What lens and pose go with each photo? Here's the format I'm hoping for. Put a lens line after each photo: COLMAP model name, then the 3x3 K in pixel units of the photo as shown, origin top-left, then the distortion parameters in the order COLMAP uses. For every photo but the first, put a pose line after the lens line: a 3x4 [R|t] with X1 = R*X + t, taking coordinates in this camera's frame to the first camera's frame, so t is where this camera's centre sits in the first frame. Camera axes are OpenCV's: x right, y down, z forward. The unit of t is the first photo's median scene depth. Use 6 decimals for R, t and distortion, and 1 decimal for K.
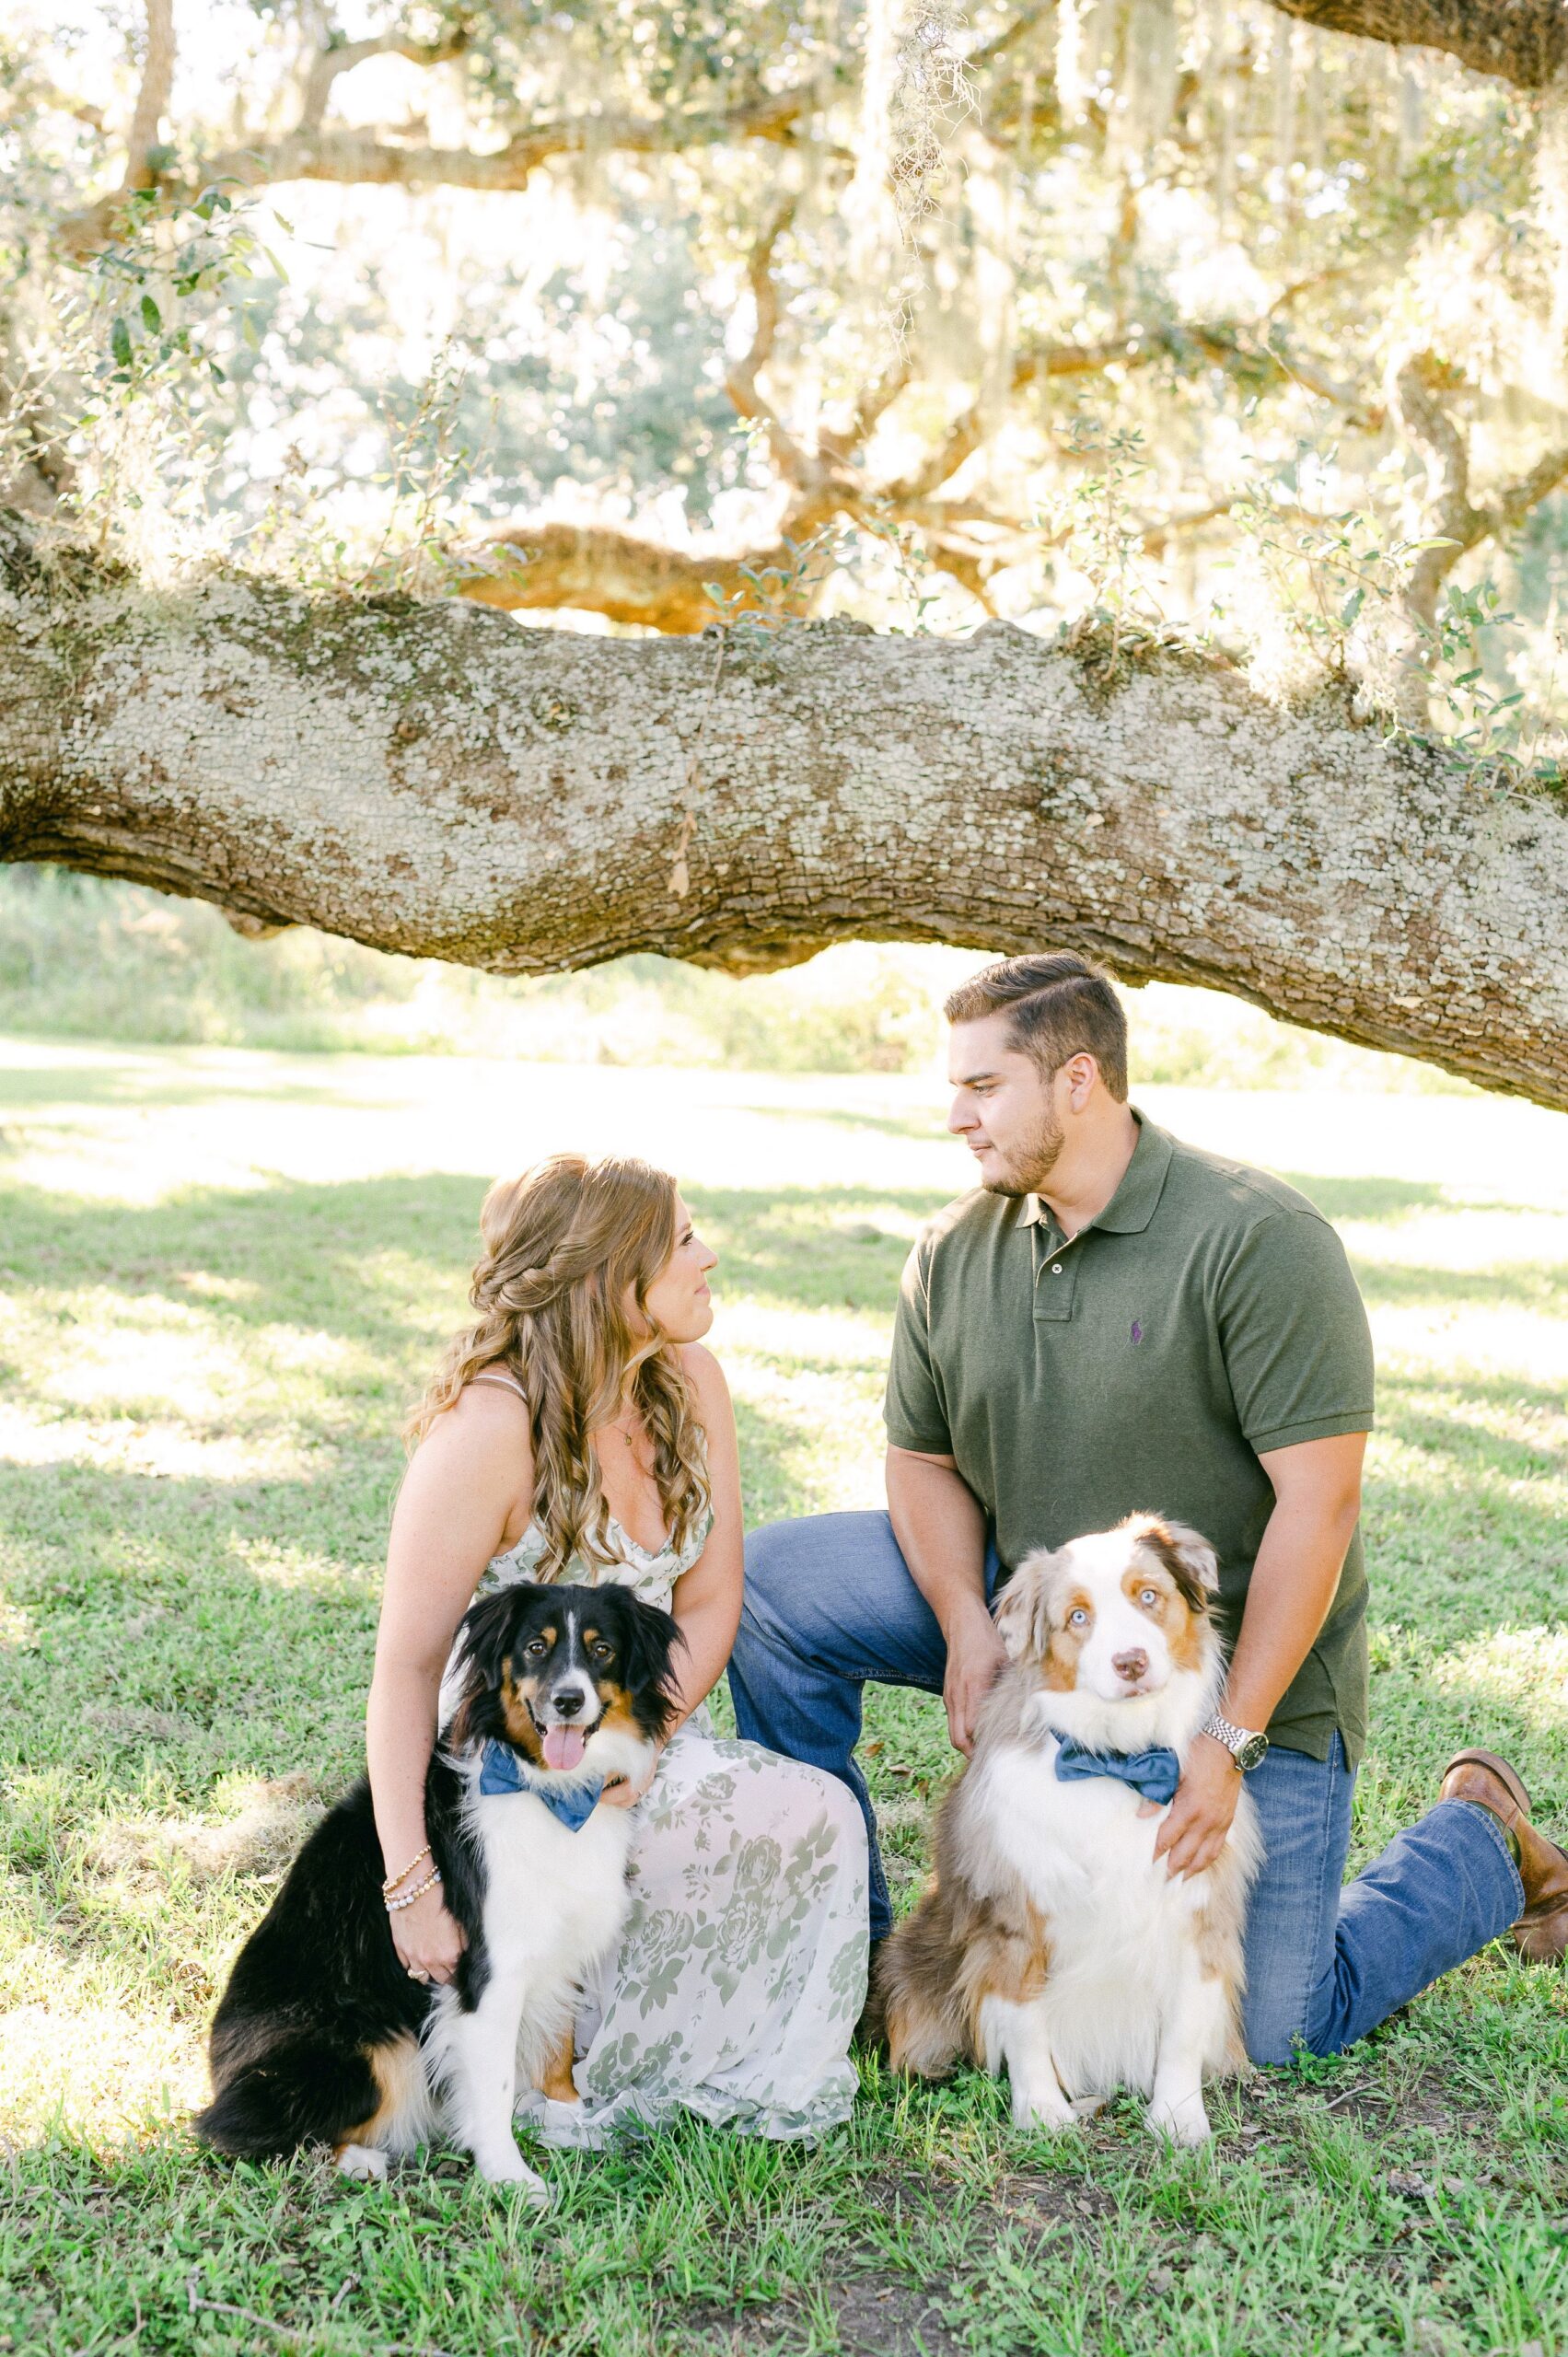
lens RADIAL K [[3505.5, 0, 751.7], [0, 3505.5, 1125.3], [0, 0, 1]] dist [-0.000586, -0.018931]
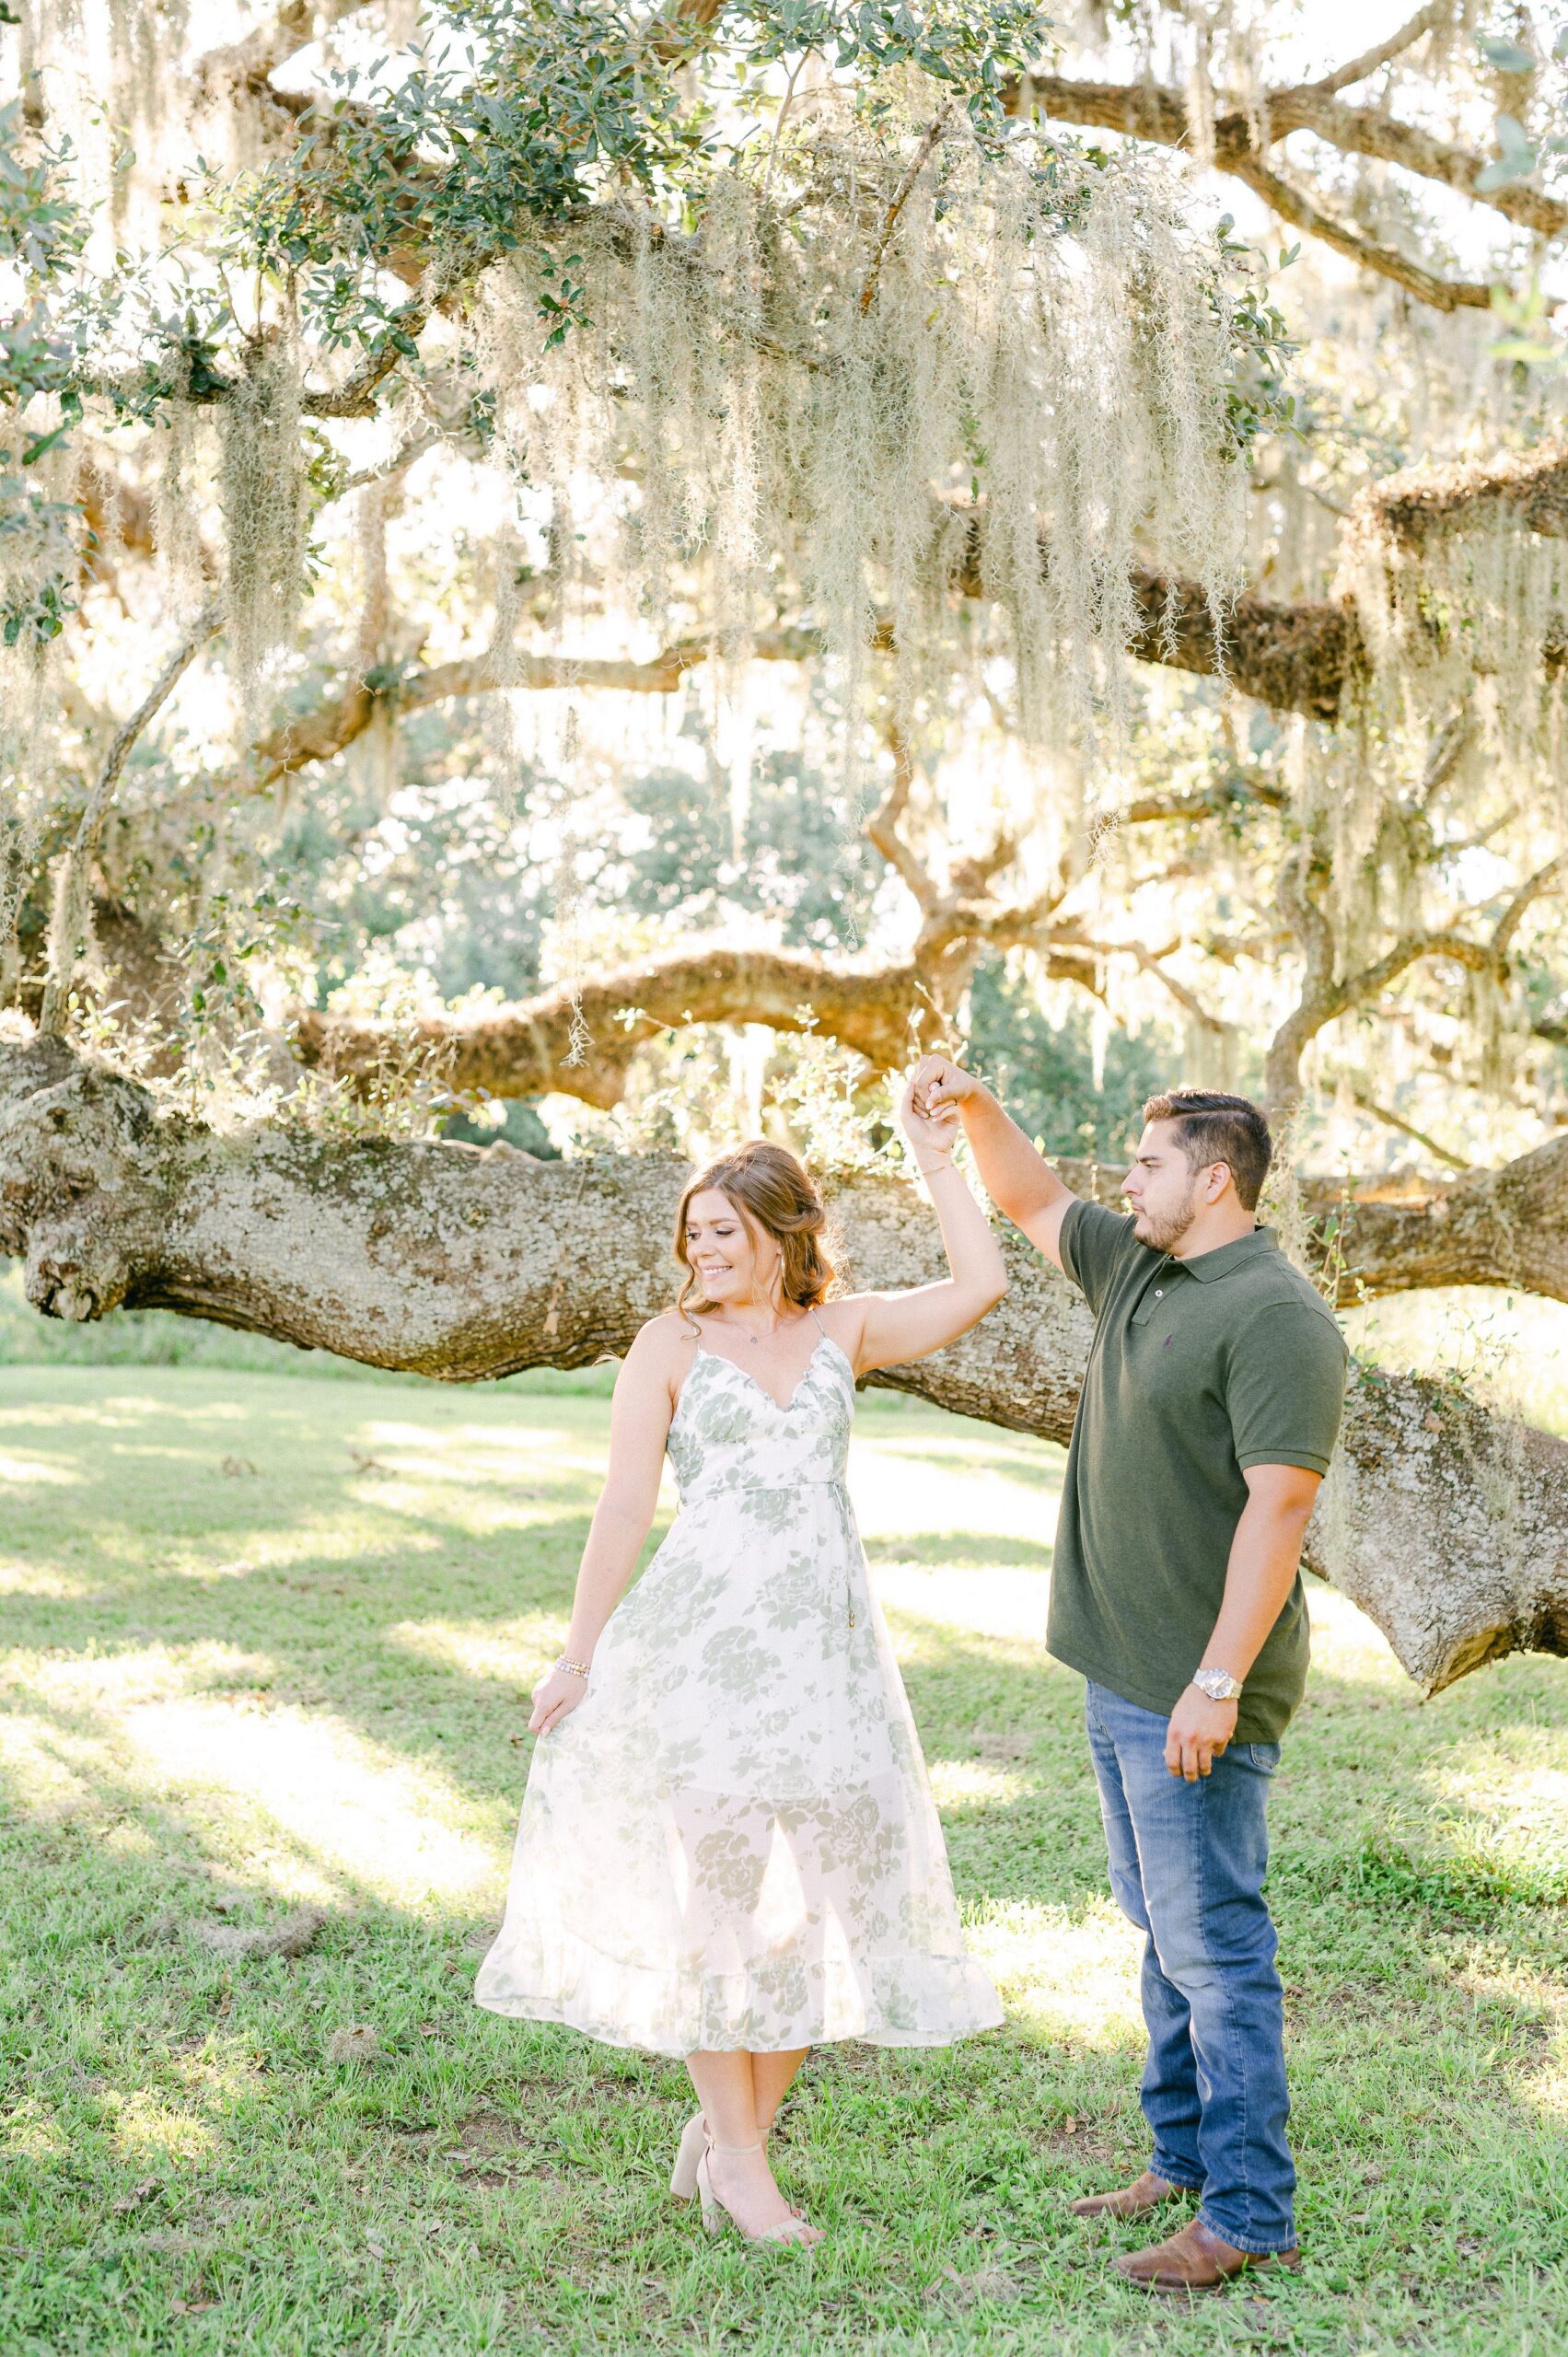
lens RADIAL K [[3421.5, 0, 747.1], [0, 3421.5, 1085.9], [0, 0, 1]] dist [-0.010626, 0.050487]
pose [[0.996036, -0.009400, -0.088450, 0.199782], [-0.000057, 0.994332, -0.106320, -0.013165], [0.088948, 0.105904, 0.990390, -0.503957]]
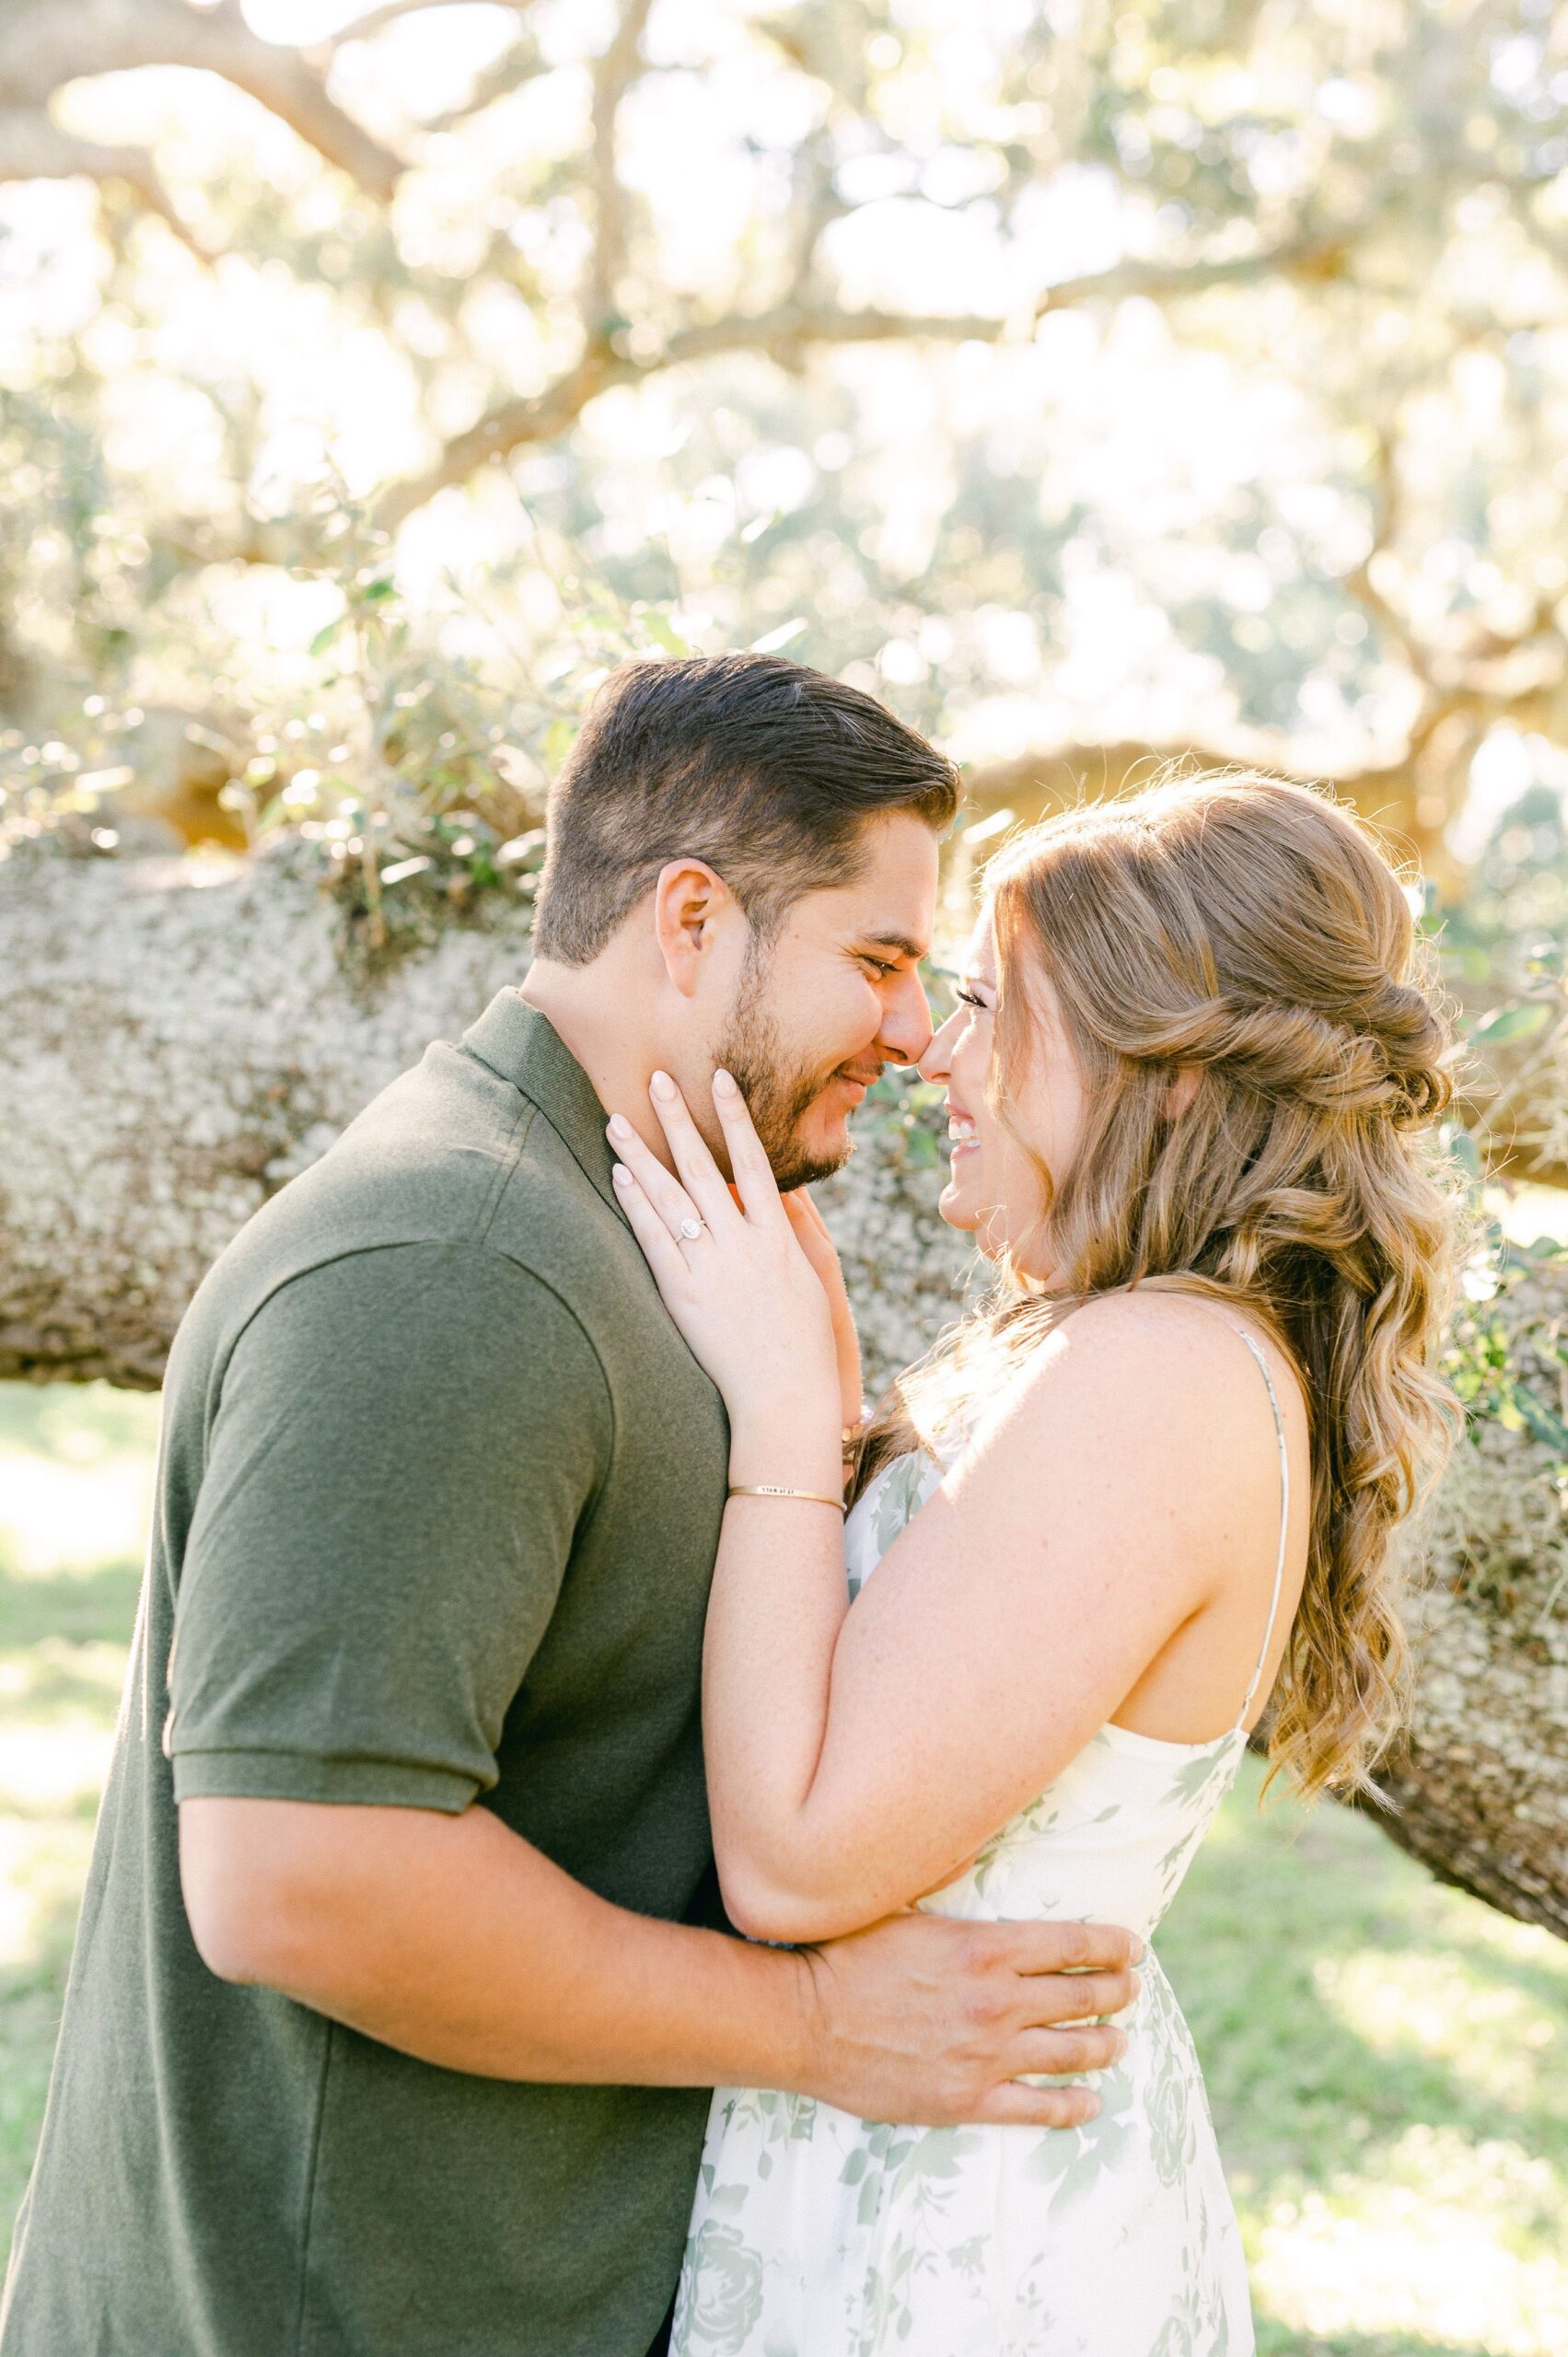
lens RADIAL K [[3510.9, 0, 825.9], [0, 3510.9, 1124.7], [0, 0, 1]] dist [-0.010580, -0.083763]
pose [[0.971944, 0.014725, -0.234750, 0.290931], [-0.029006, 0.997924, -0.057501, -0.069208], [0.233416, 0.062697, 0.970354, 0.486787]]
